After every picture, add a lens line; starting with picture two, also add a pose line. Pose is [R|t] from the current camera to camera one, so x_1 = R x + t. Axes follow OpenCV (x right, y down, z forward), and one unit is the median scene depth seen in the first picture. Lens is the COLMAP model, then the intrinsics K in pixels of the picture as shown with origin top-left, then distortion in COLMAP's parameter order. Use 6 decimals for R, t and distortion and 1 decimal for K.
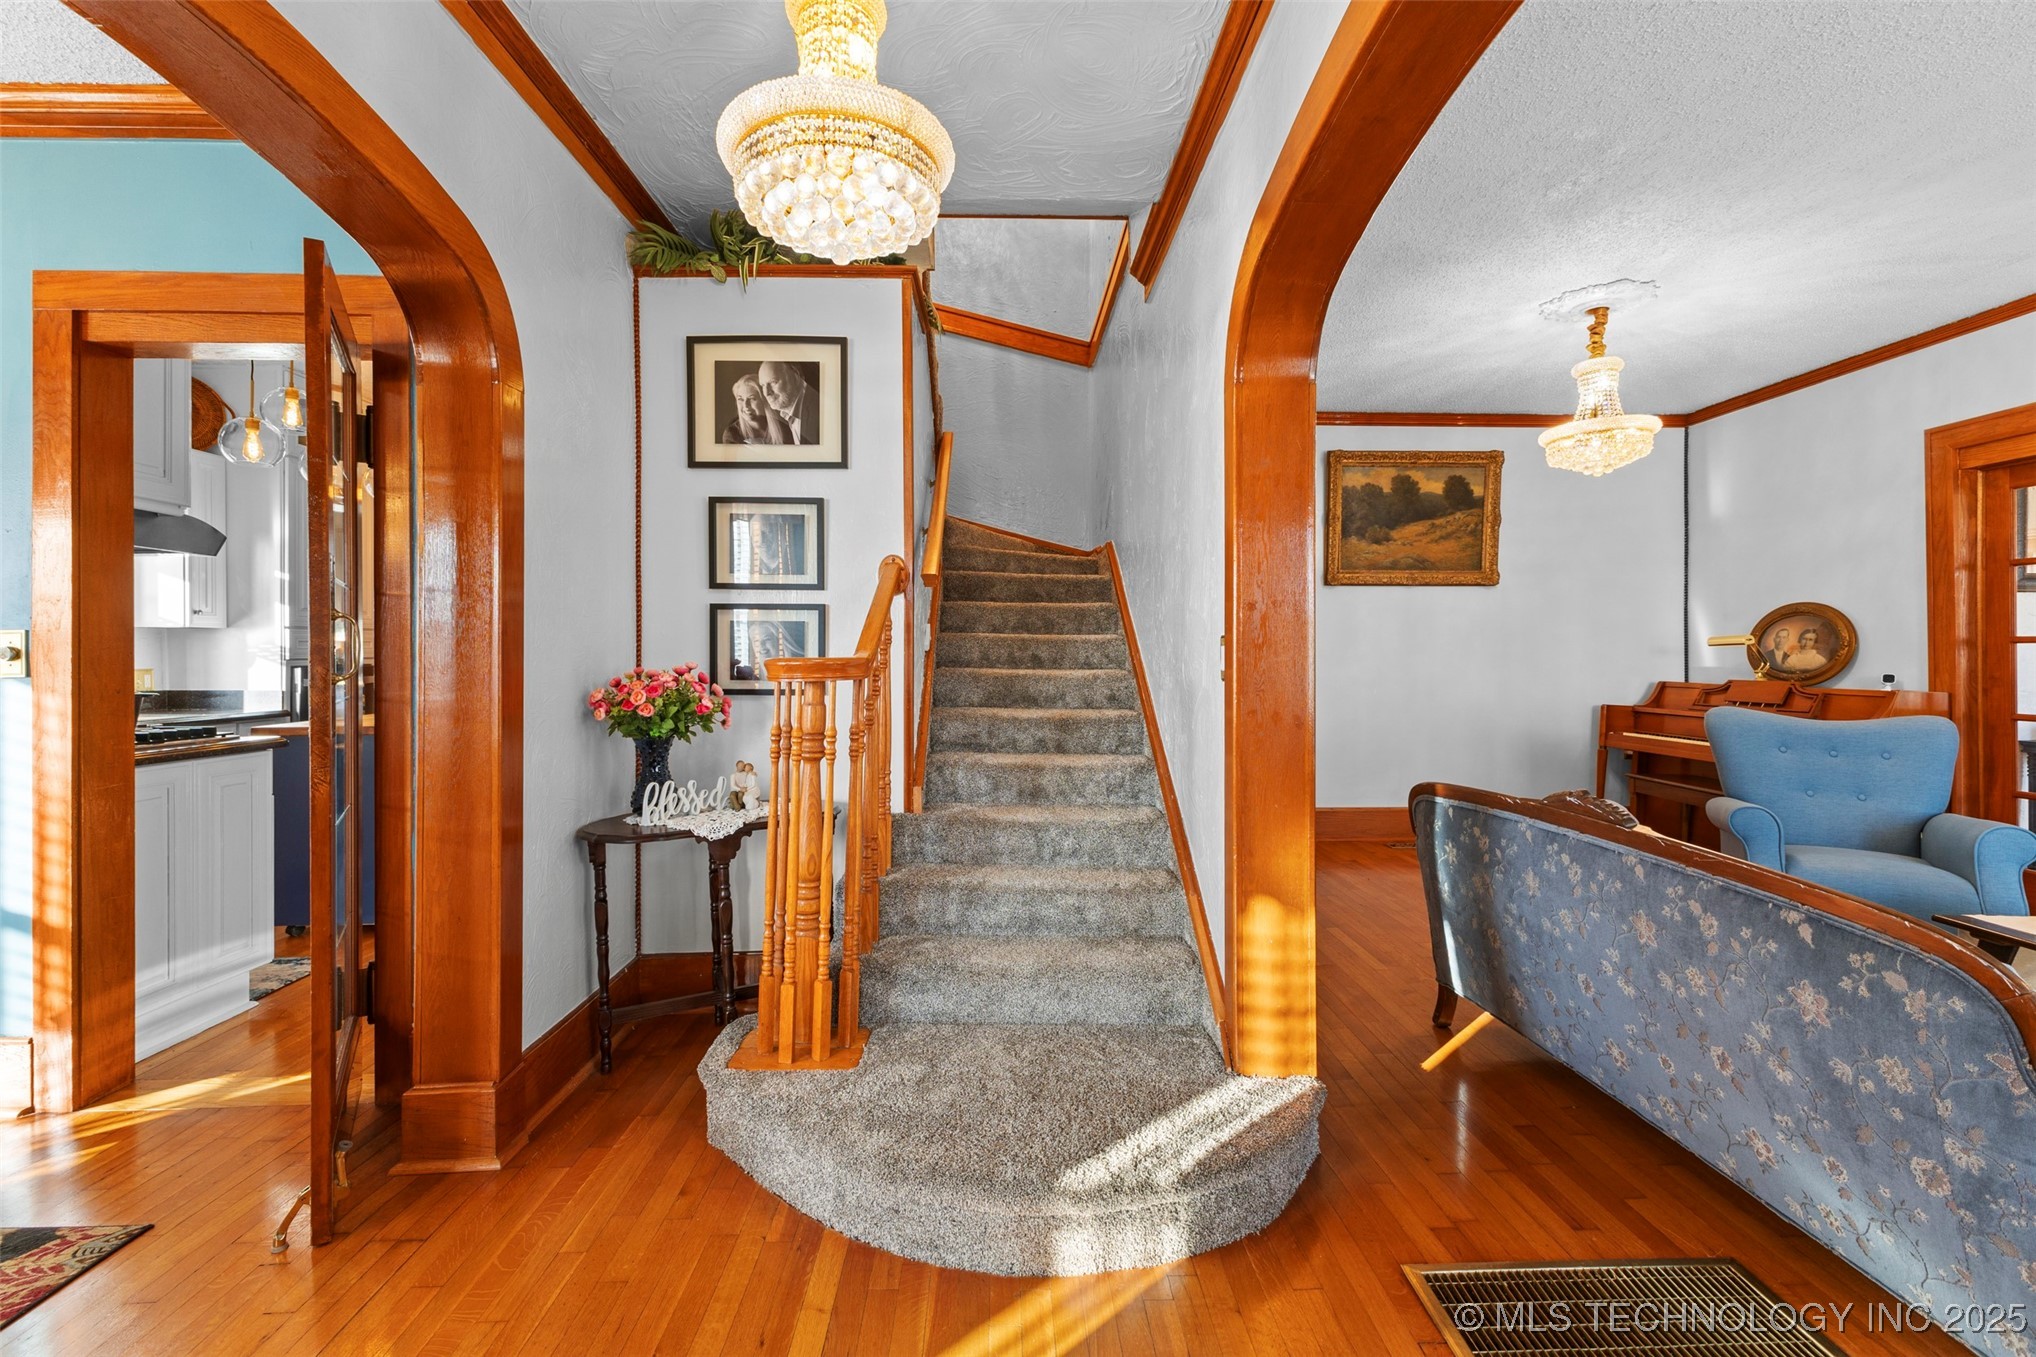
lens RADIAL K [[884.7, 0, 1019.3], [0, 884.7, 661.3], [0, 0, 1]] dist [0.009589, -0.000093]
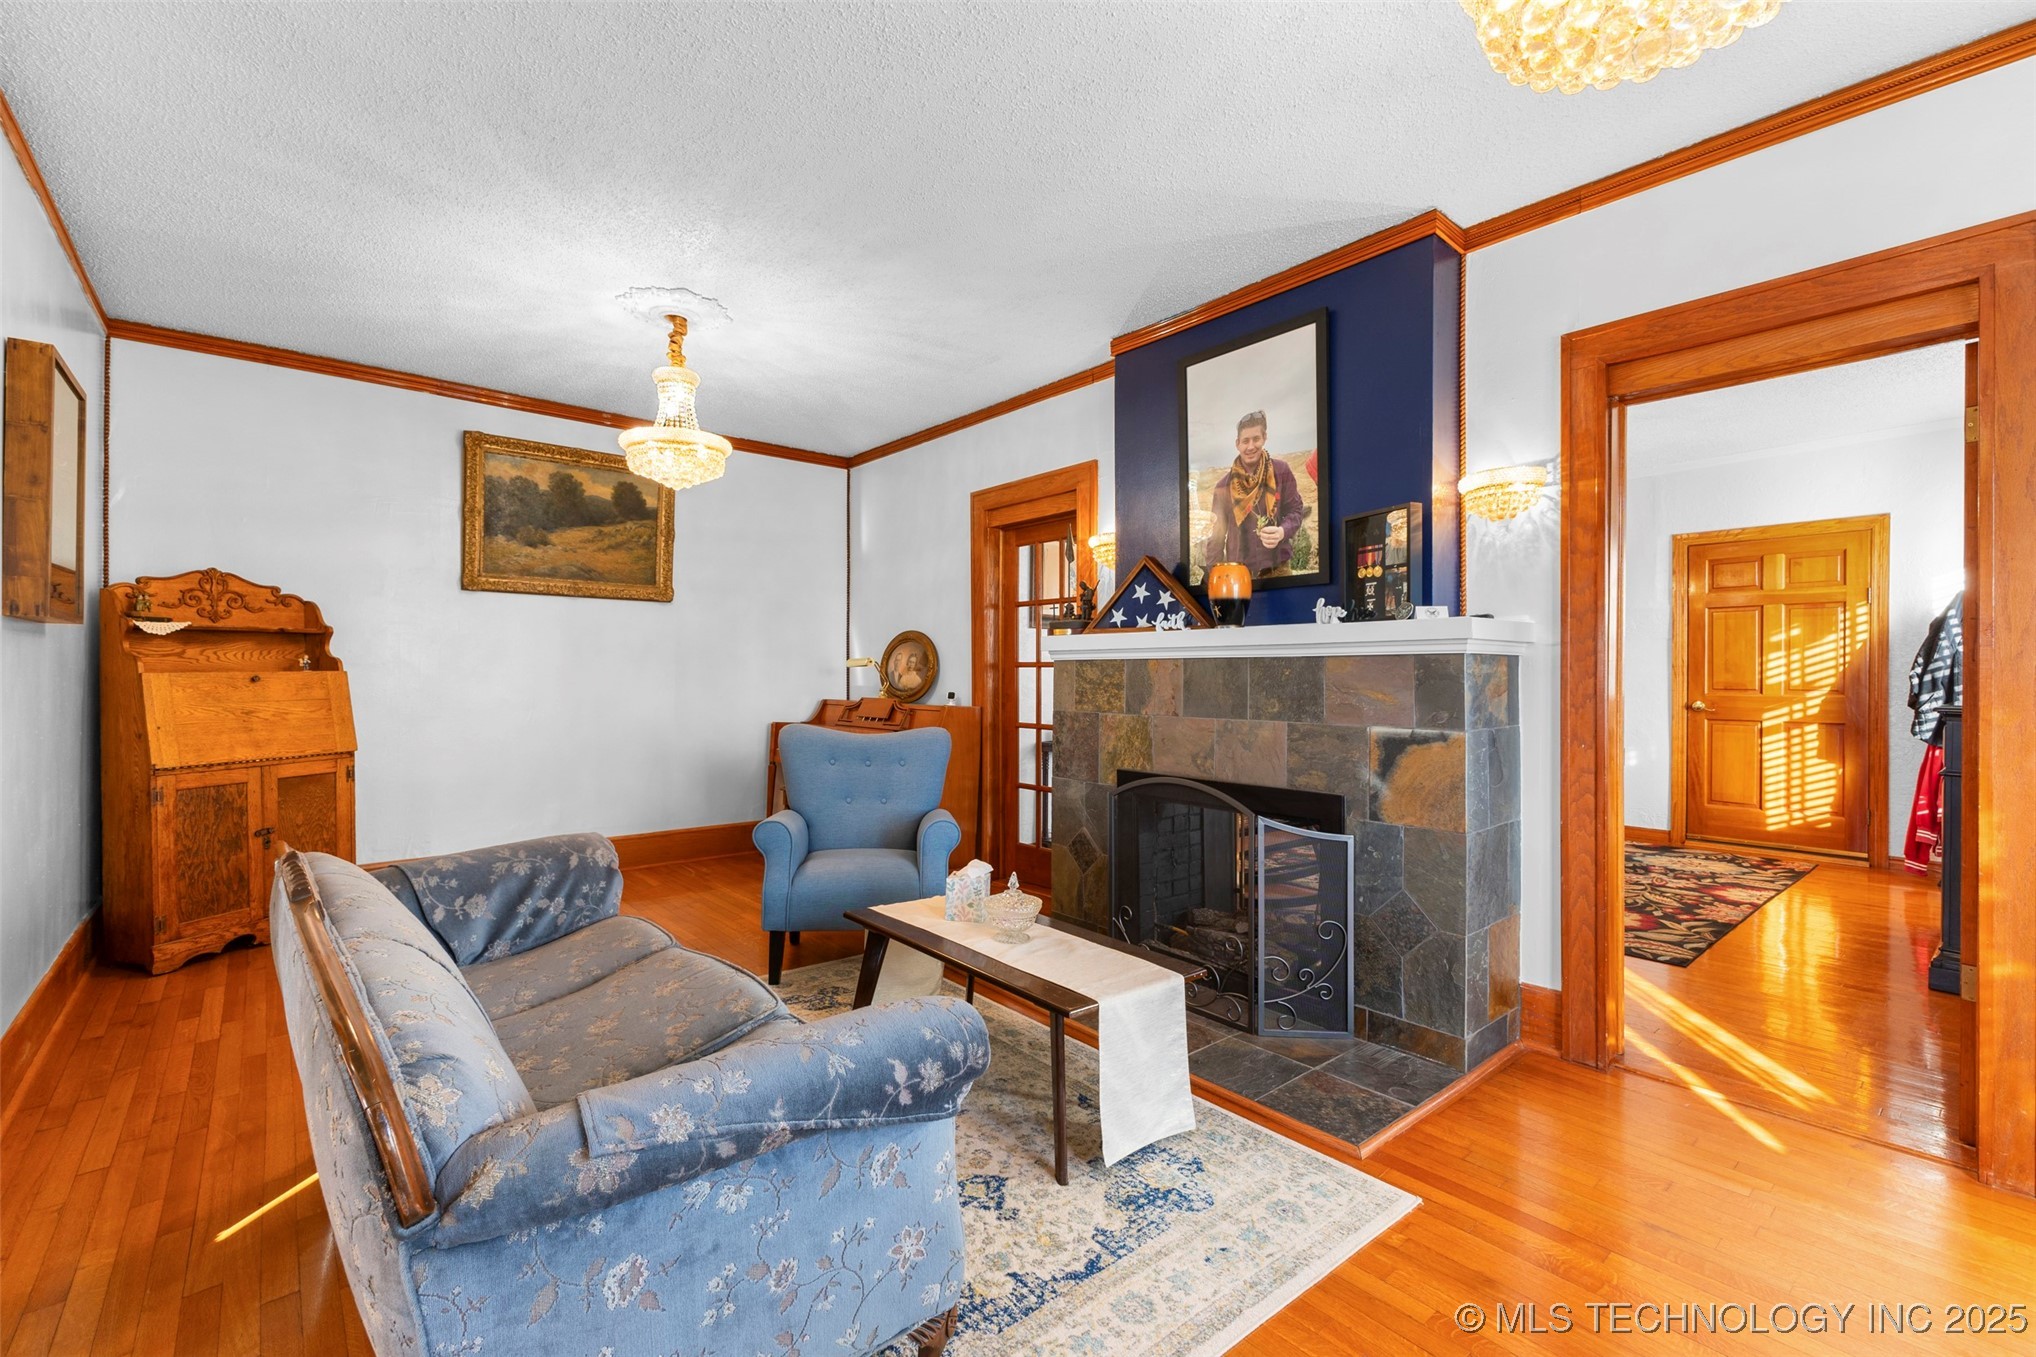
lens RADIAL K [[884.7, 0, 1019.3], [0, 884.7, 661.3], [0, 0, 1]] dist [0.009589, -0.000093]
pose [[0.782584, 0.017844, 0.622289, 0.248247], [-0.002956, 0.999684, -0.024948, 0.002200], [-0.622537, 0.017685, 0.782390, 0.010606]]
